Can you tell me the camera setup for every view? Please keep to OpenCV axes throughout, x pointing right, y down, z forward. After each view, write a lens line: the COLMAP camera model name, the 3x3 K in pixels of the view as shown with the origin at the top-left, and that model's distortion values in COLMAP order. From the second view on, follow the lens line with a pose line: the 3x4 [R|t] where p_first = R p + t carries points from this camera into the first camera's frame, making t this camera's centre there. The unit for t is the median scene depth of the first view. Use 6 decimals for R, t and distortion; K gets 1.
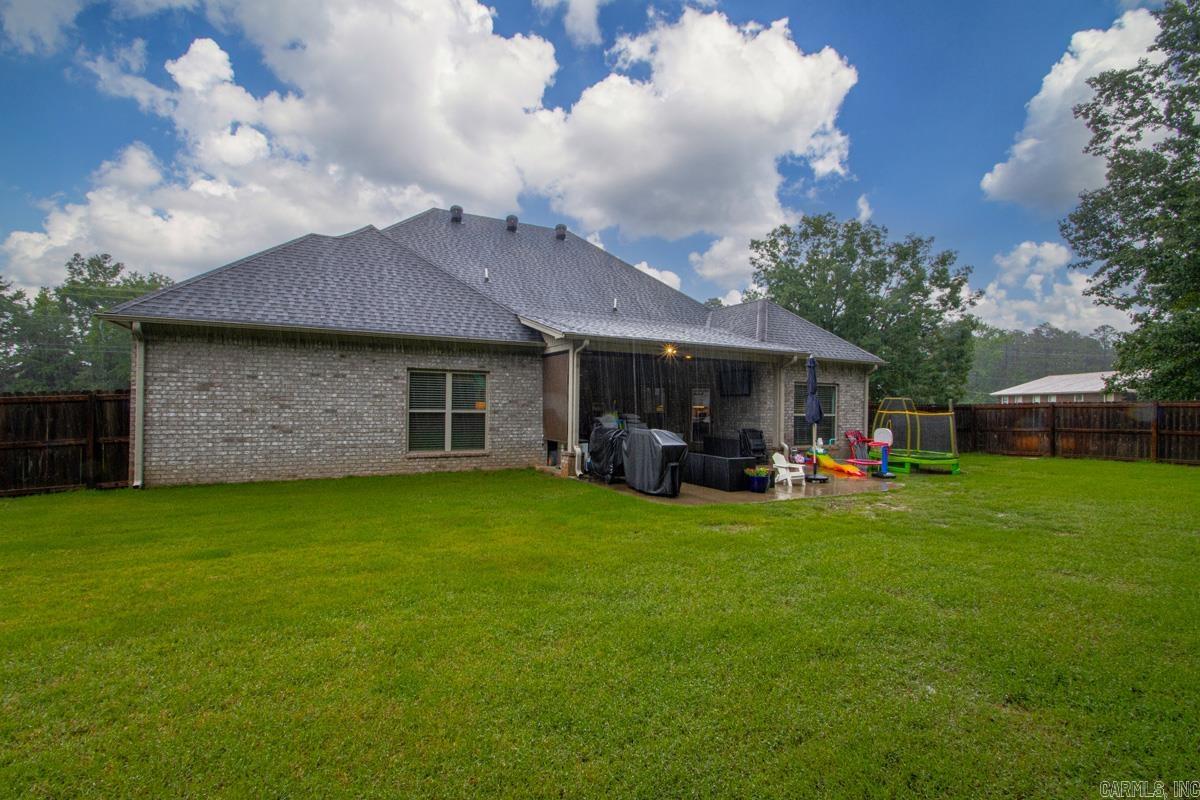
lens RADIAL K [[544.7, 0, 585.0], [0, 544.7, 409.5], [0, 0, 1]] dist [0.003655, -0.000115]
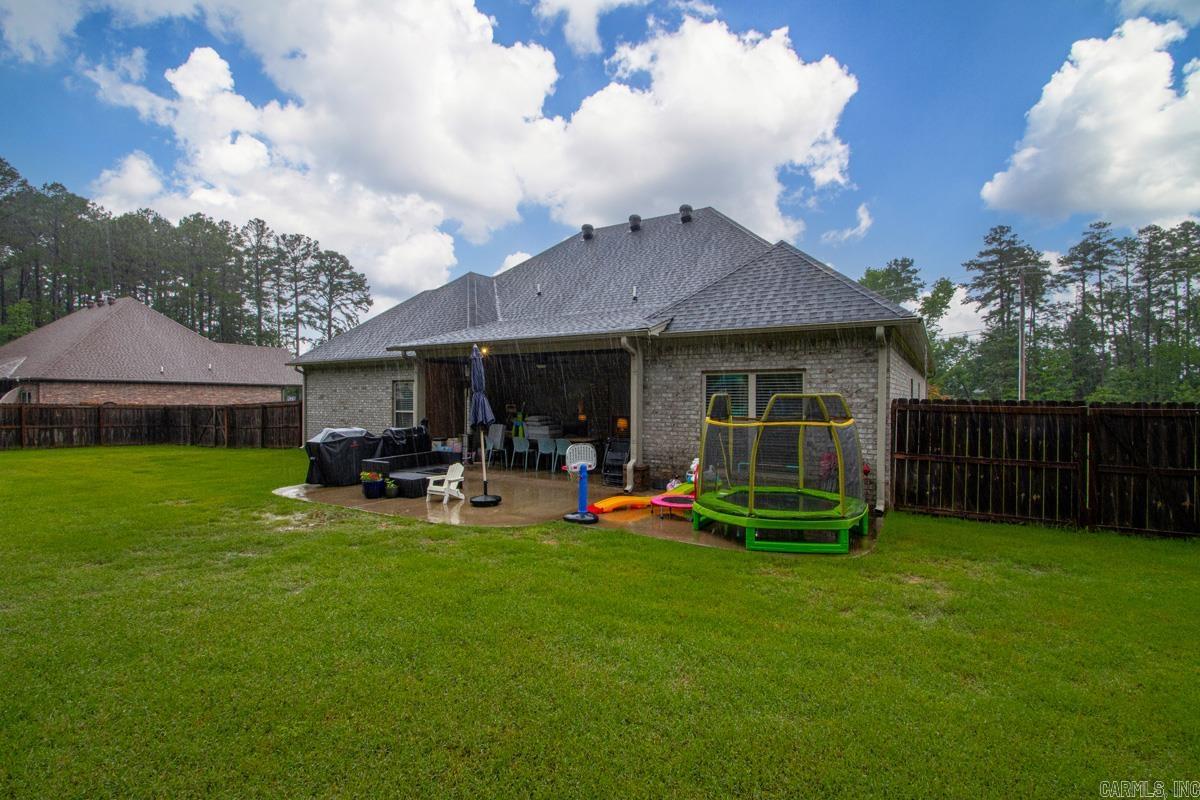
lens RADIAL K [[544.7, 0, 585.0], [0, 544.7, 409.5], [0, 0, 1]] dist [0.003655, -0.000115]
pose [[0.515957, 0.005545, -0.856596, 1.130854], [-0.002378, 0.999984, 0.005040, -0.009660], [0.856611, -0.000563, 0.515963, 0.690786]]
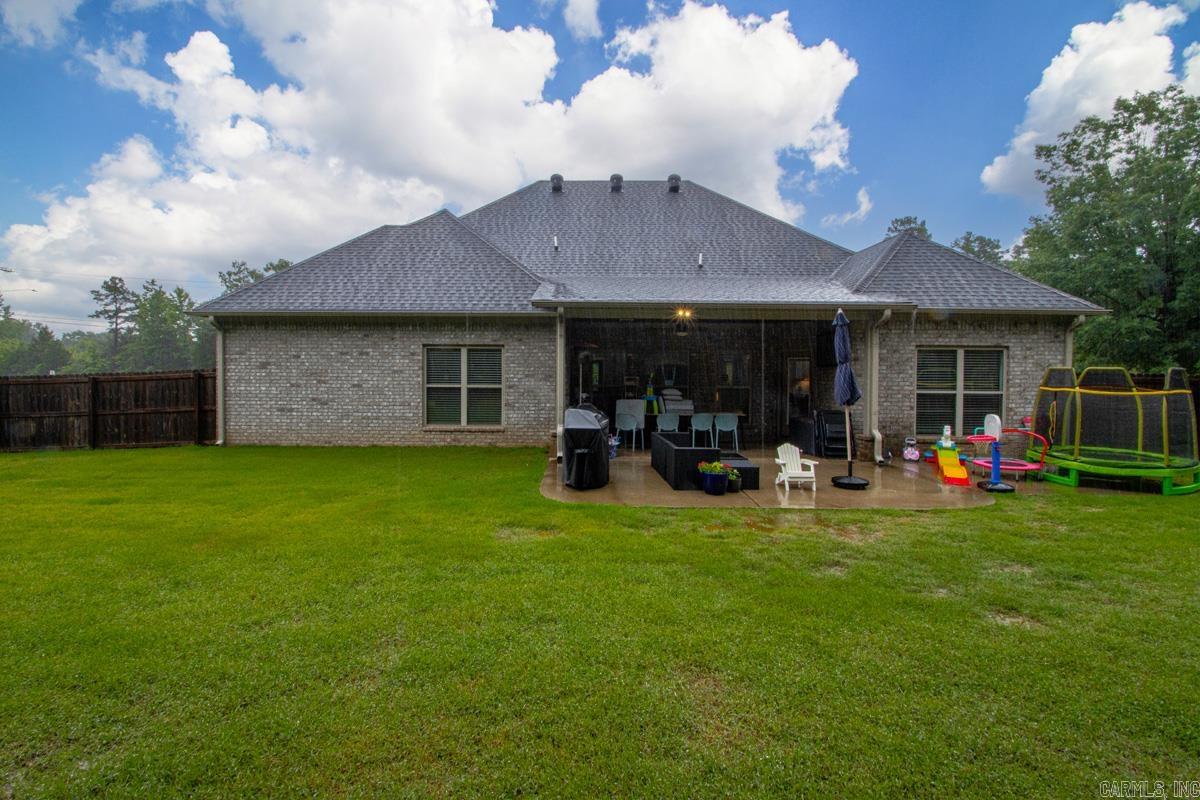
lens RADIAL K [[562.5, 0, 583.4], [0, 562.5, 401.5], [0, 0, 1]] dist [0.022619, -0.015792]
pose [[0.886782, 0.016052, -0.461910, 0.440279], [0.000345, 0.999373, 0.035392, -0.005273], [0.462188, -0.031544, 0.886221, 0.181577]]
